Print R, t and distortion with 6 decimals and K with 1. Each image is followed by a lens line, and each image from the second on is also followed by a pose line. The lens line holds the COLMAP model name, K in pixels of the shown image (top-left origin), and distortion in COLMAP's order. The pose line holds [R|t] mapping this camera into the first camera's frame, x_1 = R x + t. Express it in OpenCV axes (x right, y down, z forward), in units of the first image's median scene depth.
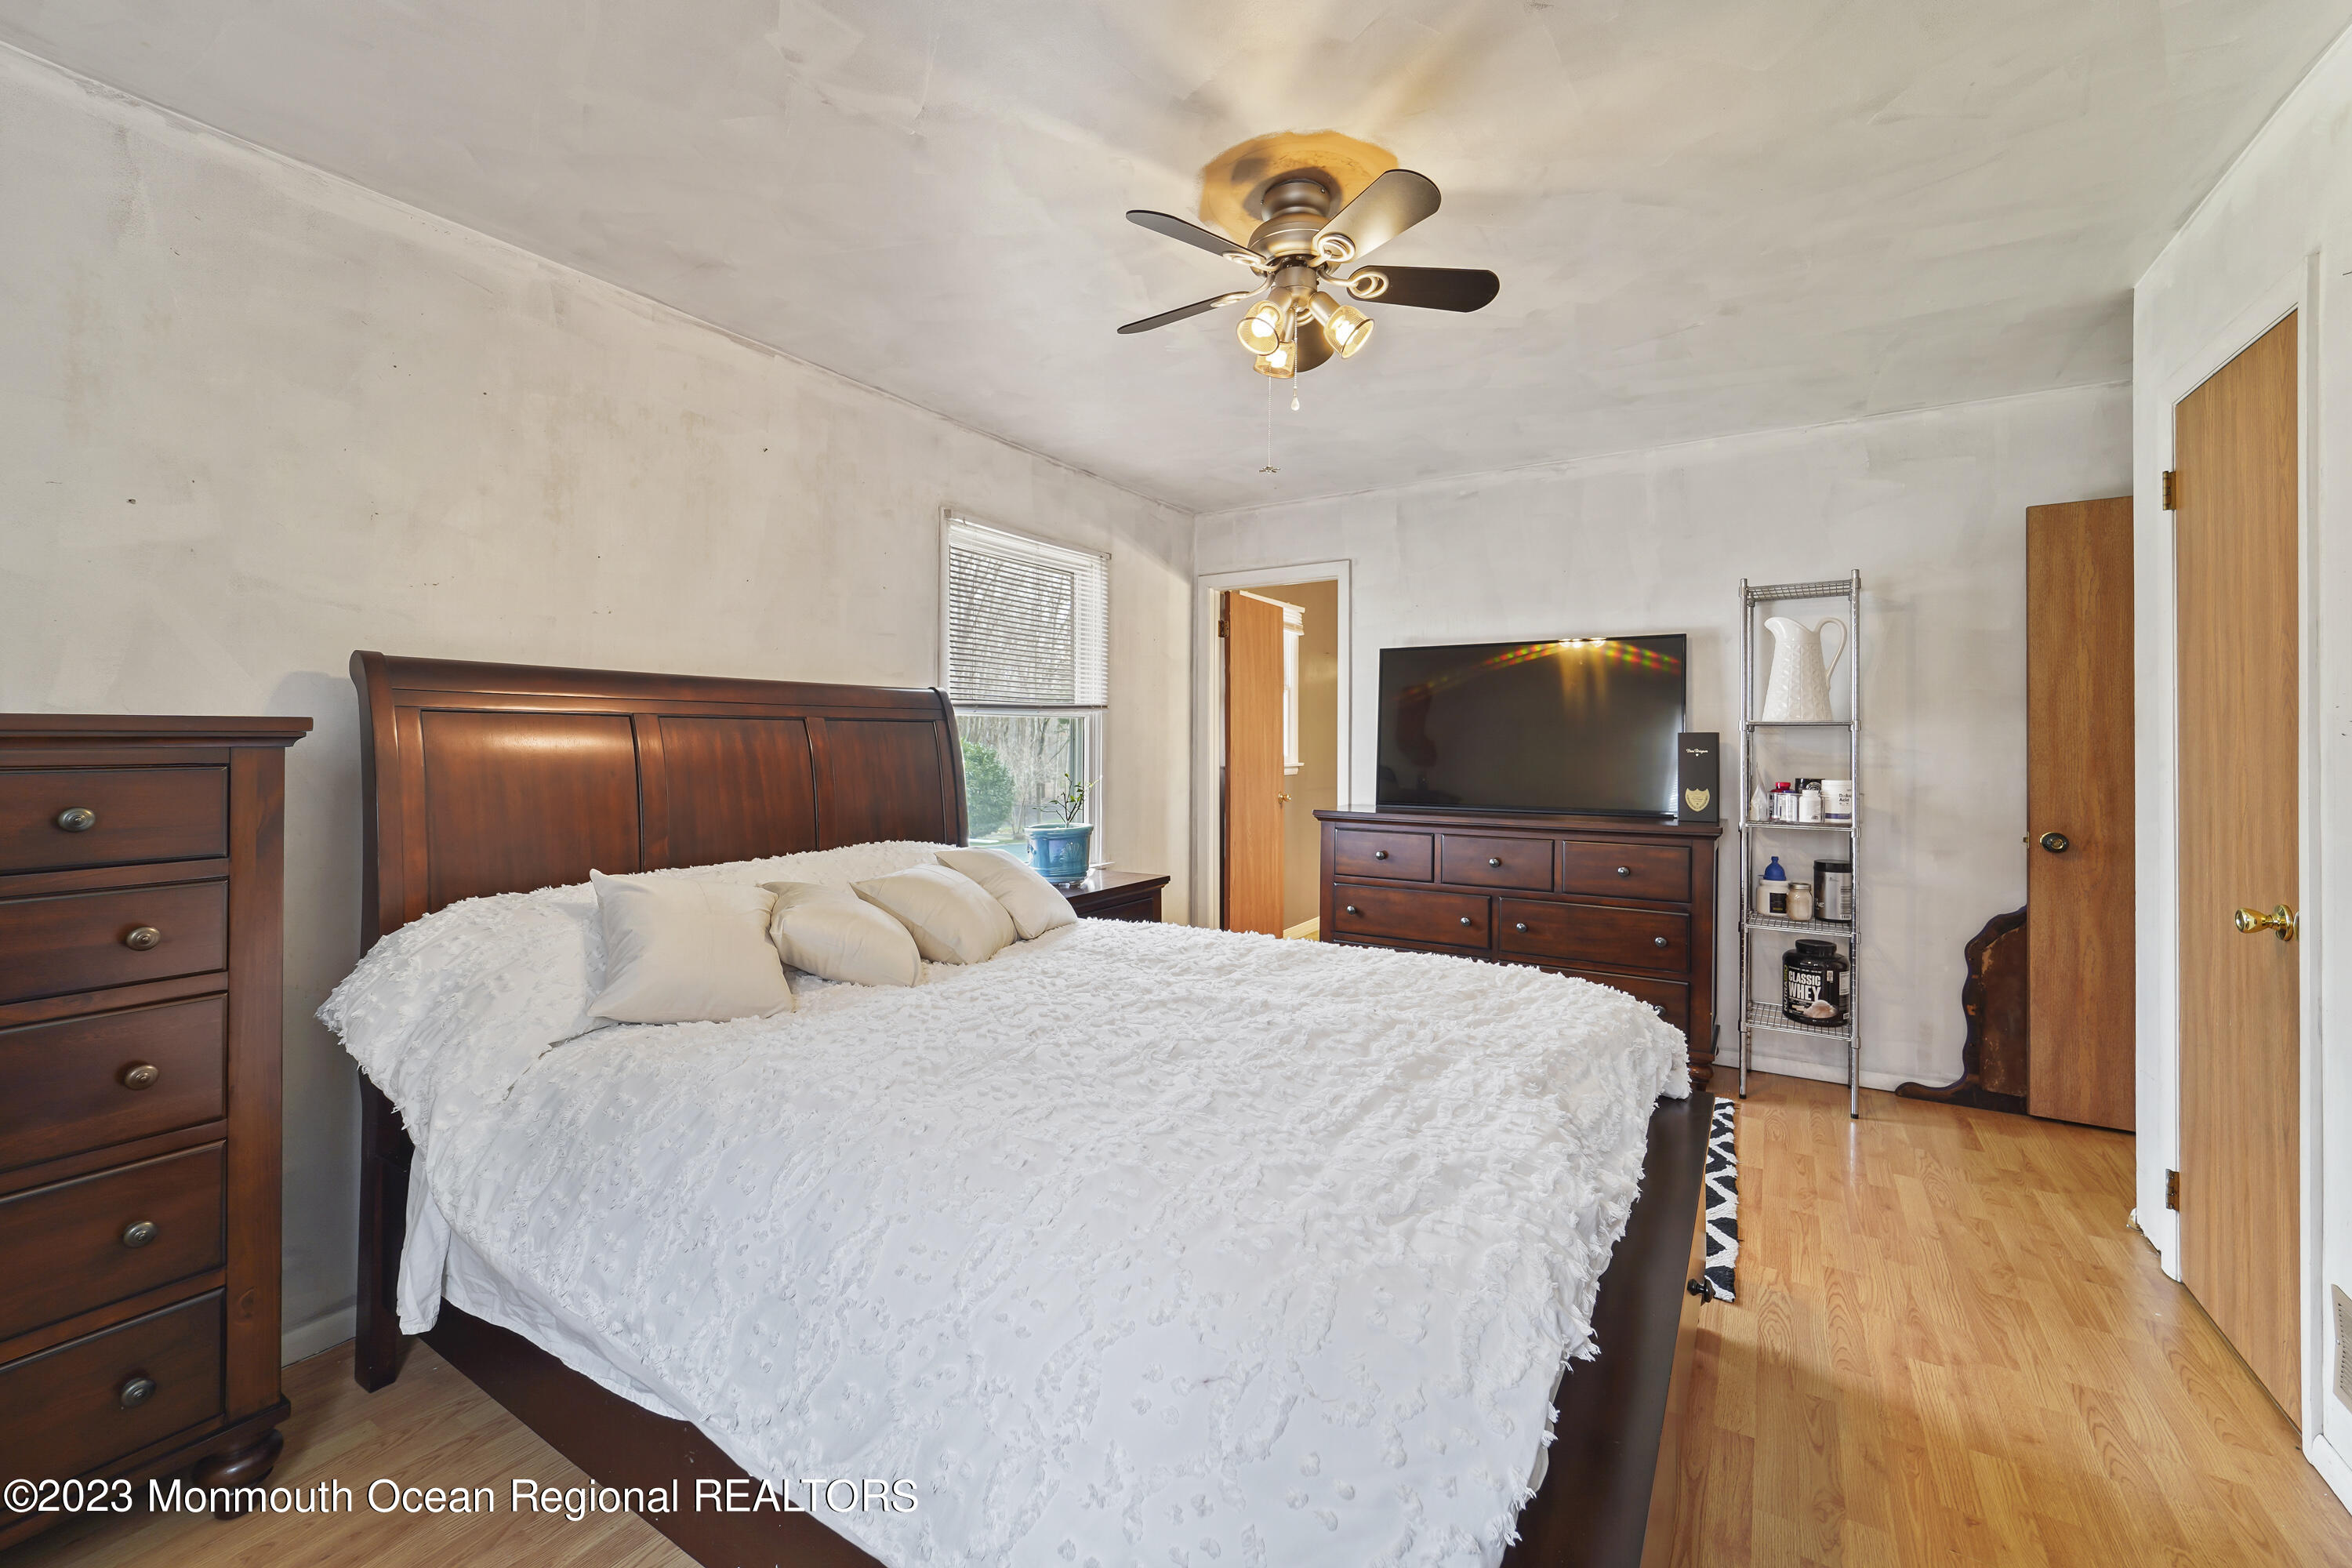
lens RADIAL K [[962.0, 0, 1177.7], [0, 962.0, 771.4], [0, 0, 1]] dist [-0.011557, -0.000624]
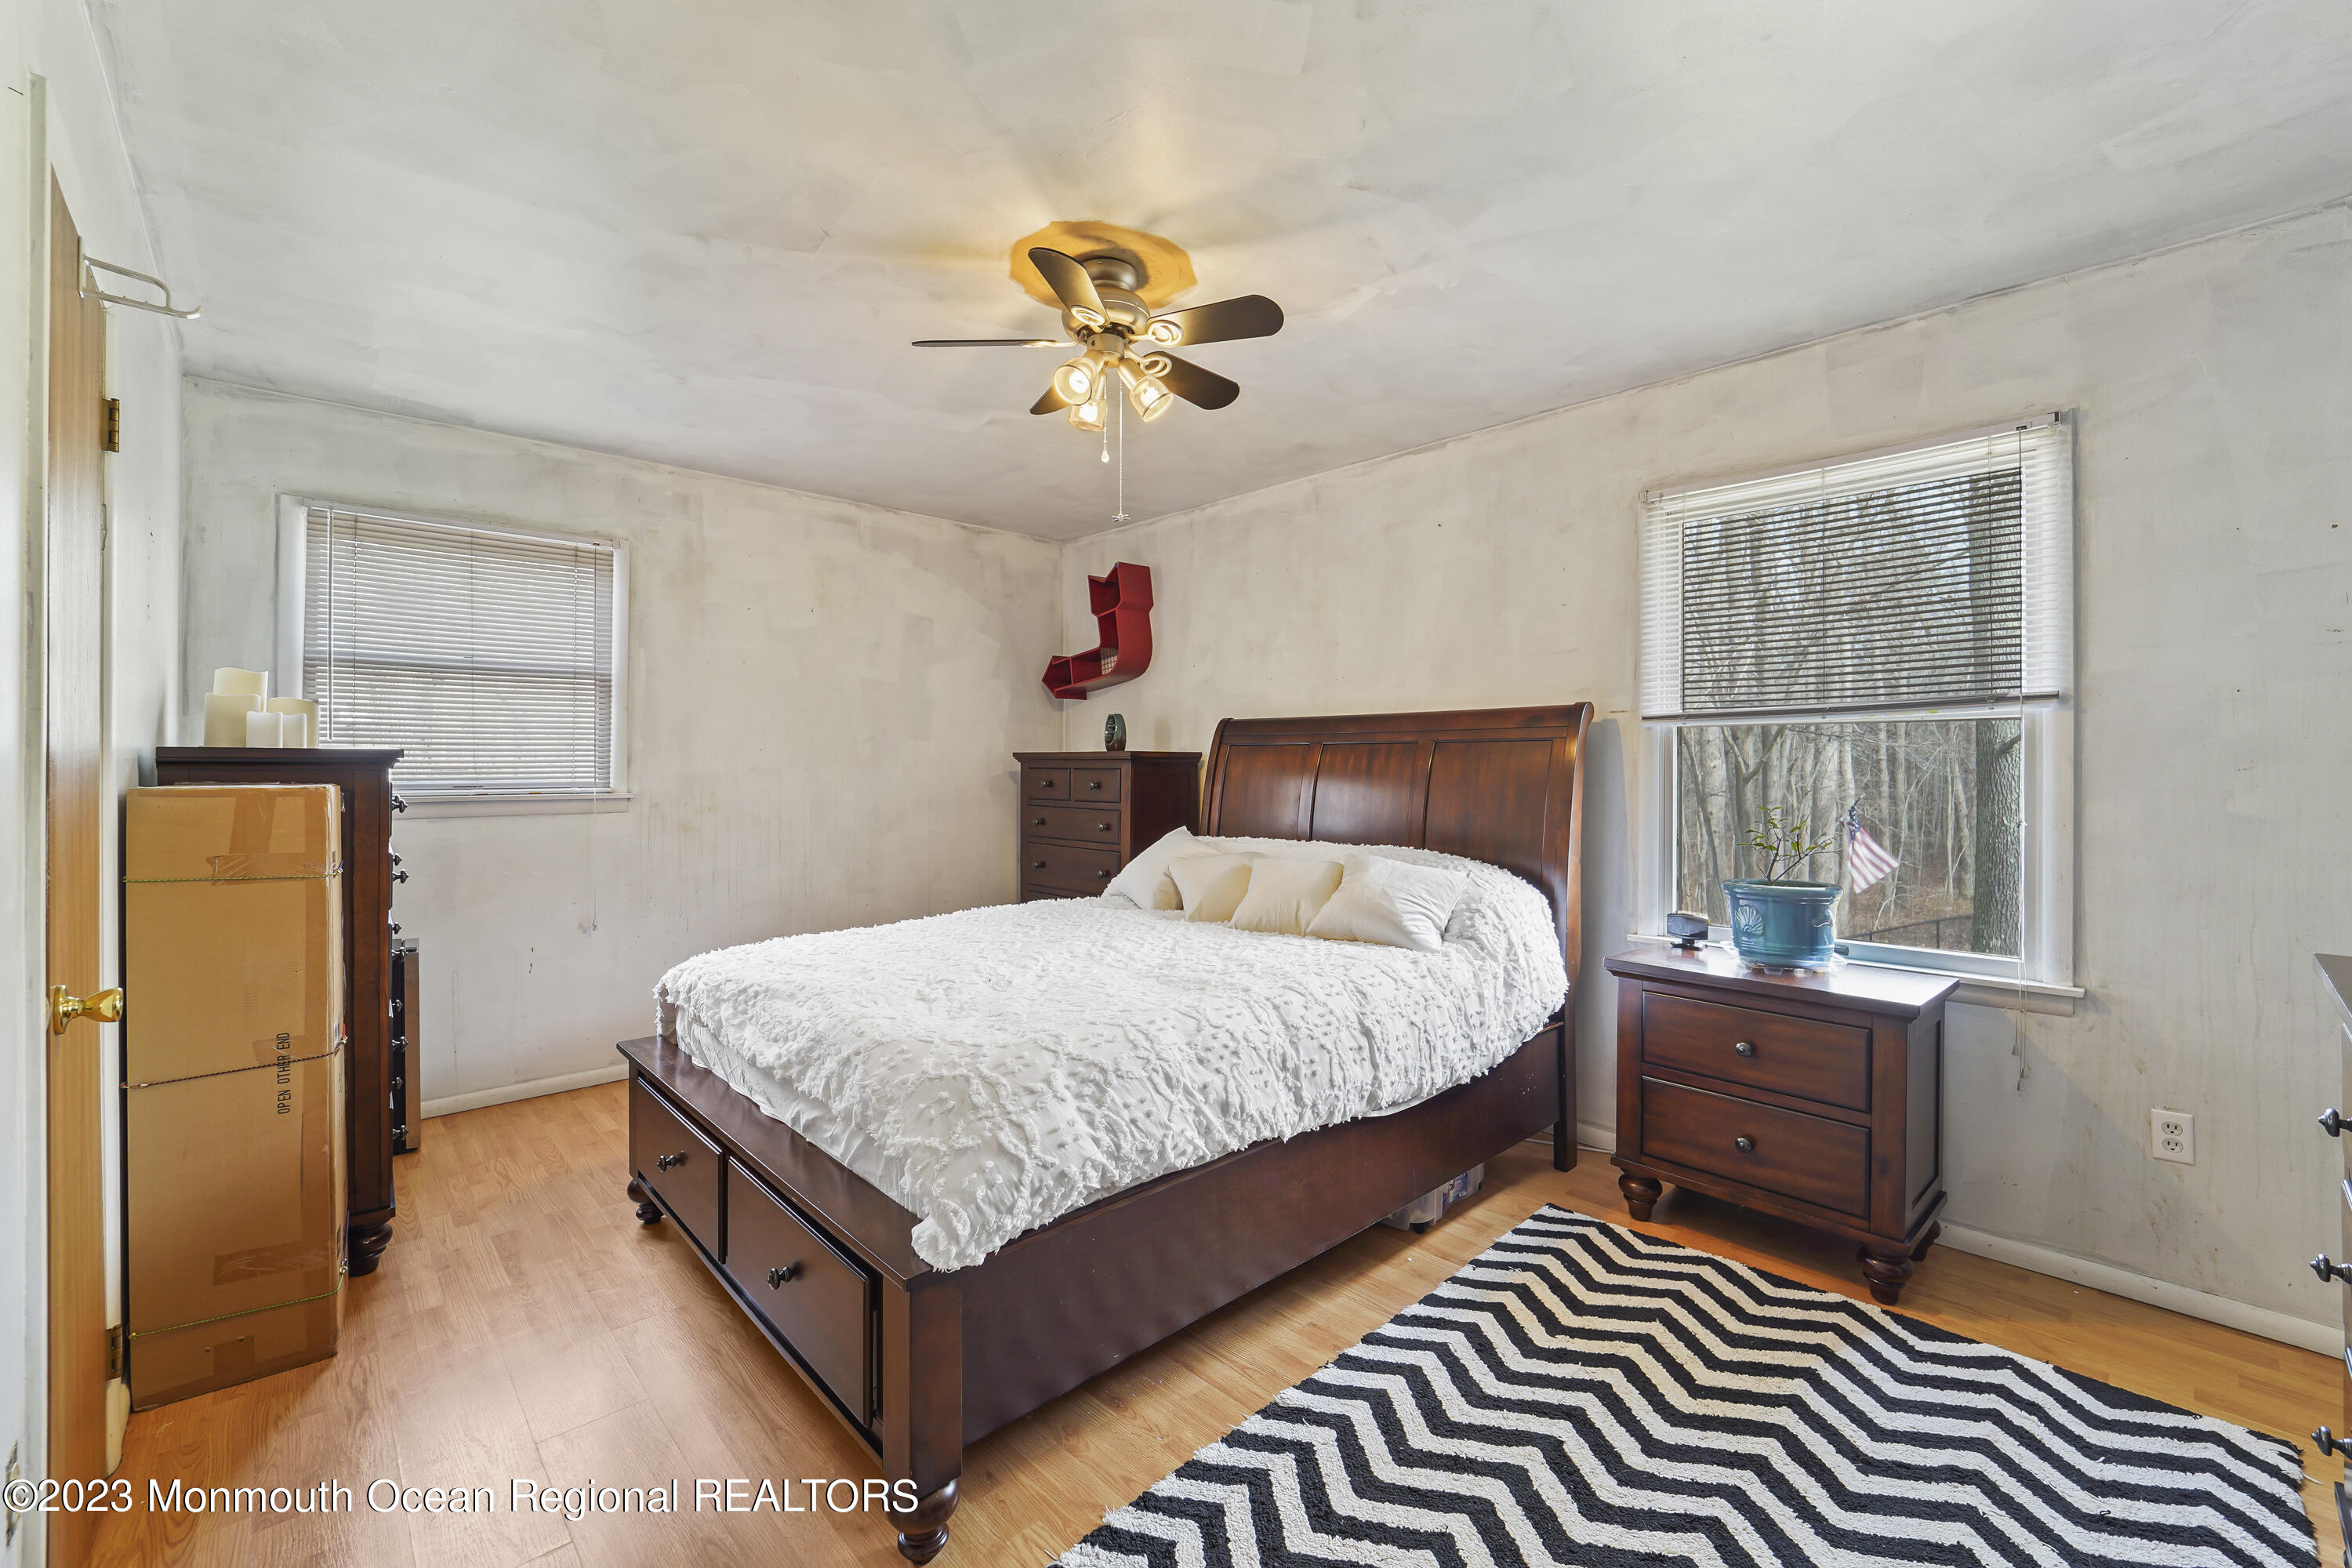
lens RADIAL K [[962.0, 0, 1180.7], [0, 962.0, 763.4], [0, 0, 1]] dist [-0.011557, -0.000624]
pose [[-0.258243, 0.008129, -0.966046, 1.028094], [-0.022305, 0.999648, 0.014374, -0.047625], [0.965822, 0.025259, -0.257971, 1.212343]]
